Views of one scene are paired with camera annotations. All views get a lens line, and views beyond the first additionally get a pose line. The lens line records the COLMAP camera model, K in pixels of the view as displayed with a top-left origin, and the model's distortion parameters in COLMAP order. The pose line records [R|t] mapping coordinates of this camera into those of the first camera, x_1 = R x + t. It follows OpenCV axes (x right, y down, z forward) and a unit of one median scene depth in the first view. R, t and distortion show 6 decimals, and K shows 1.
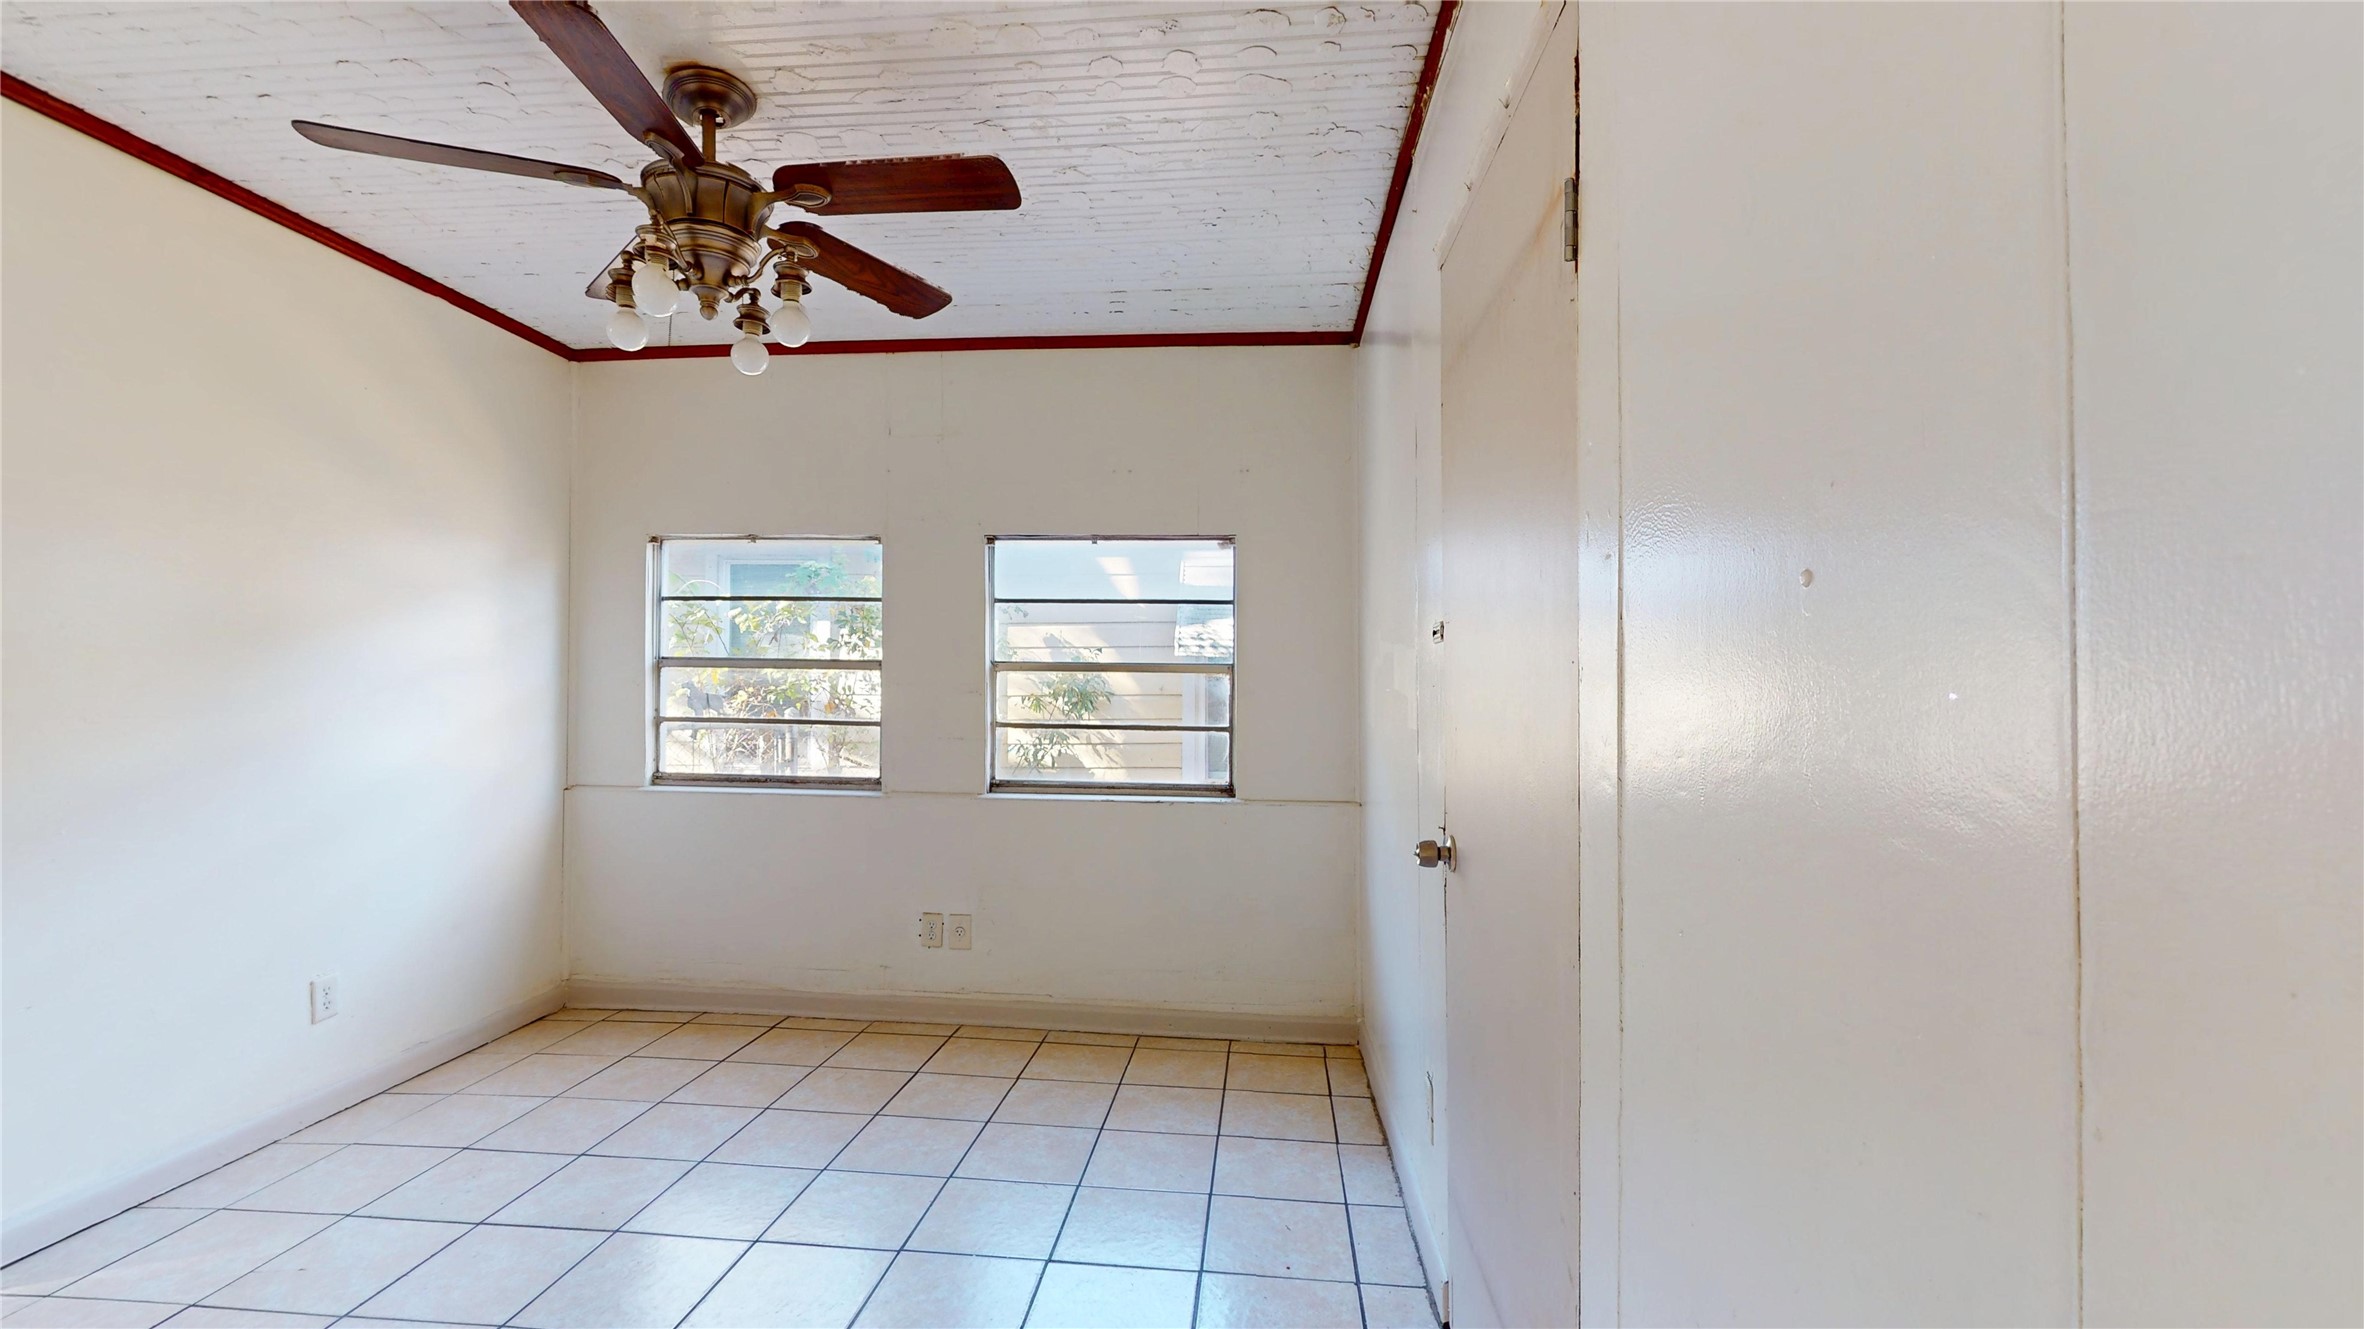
lens RADIAL K [[987.2, 0, 1182.0], [0, 987.2, 664.5], [0, 0, 1]] dist [0.002970, -0.000226]
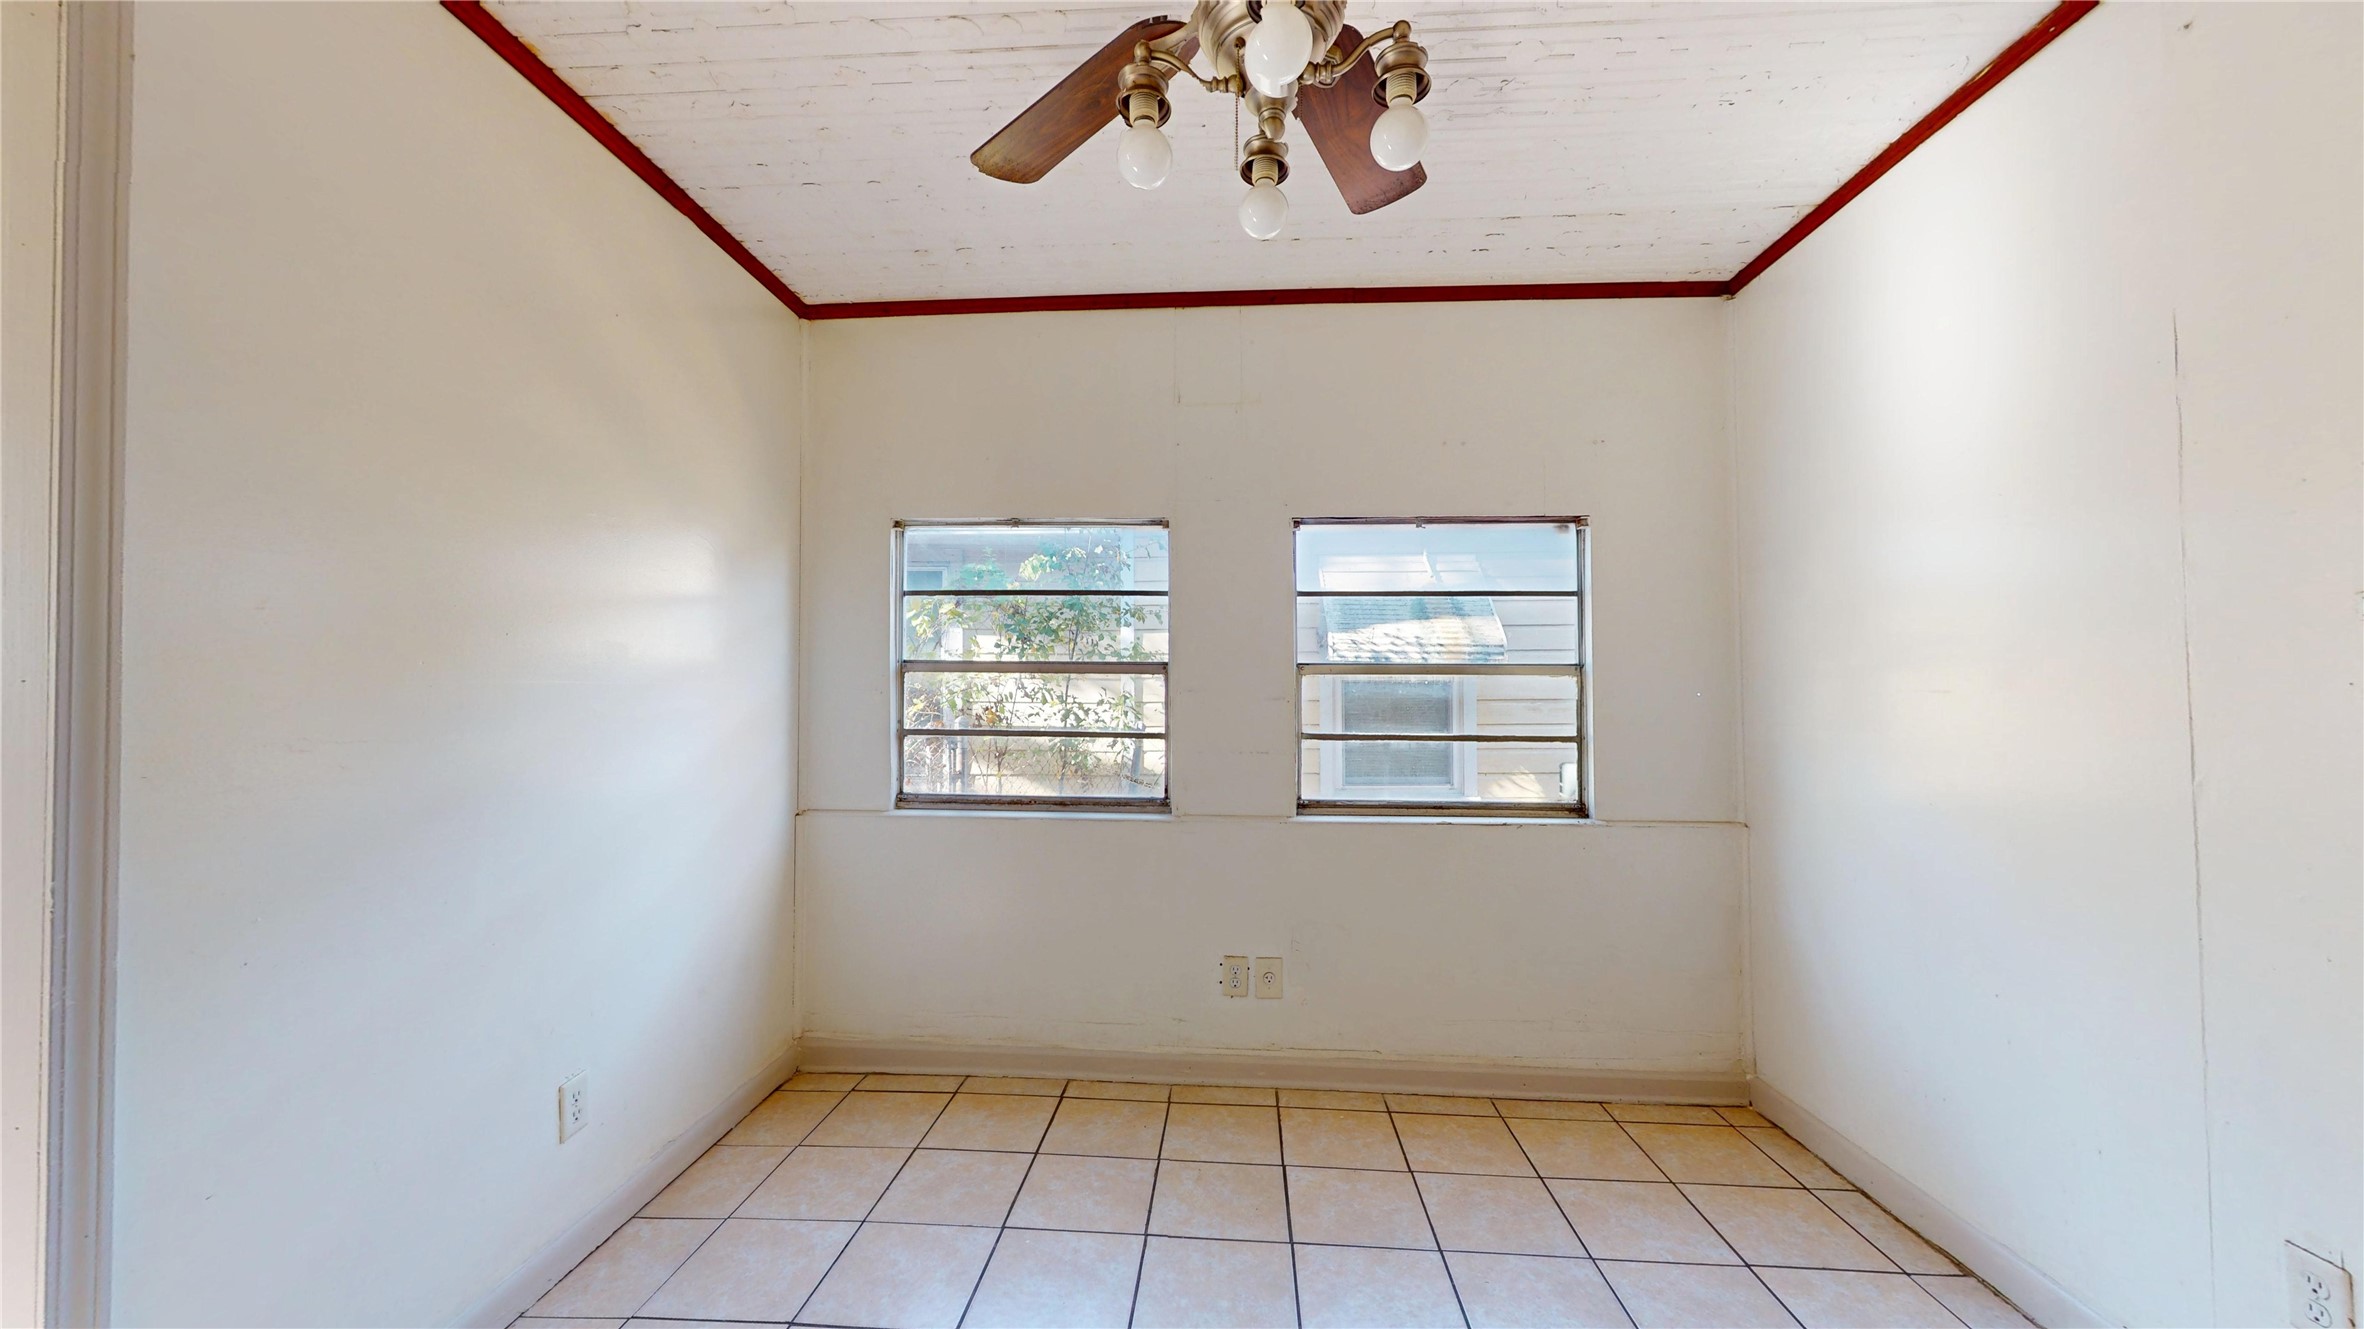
lens RADIAL K [[866.8, 0, 1182.0], [0, 866.8, 664.5], [0, 0, 1]] dist [-0.001971, -0.000068]
pose [[0.999575, -0.005404, 0.028643, -0.319923], [0.005773, 0.999901, -0.012831, 0.007482], [-0.028571, 0.012991, 0.999507, 0.244718]]
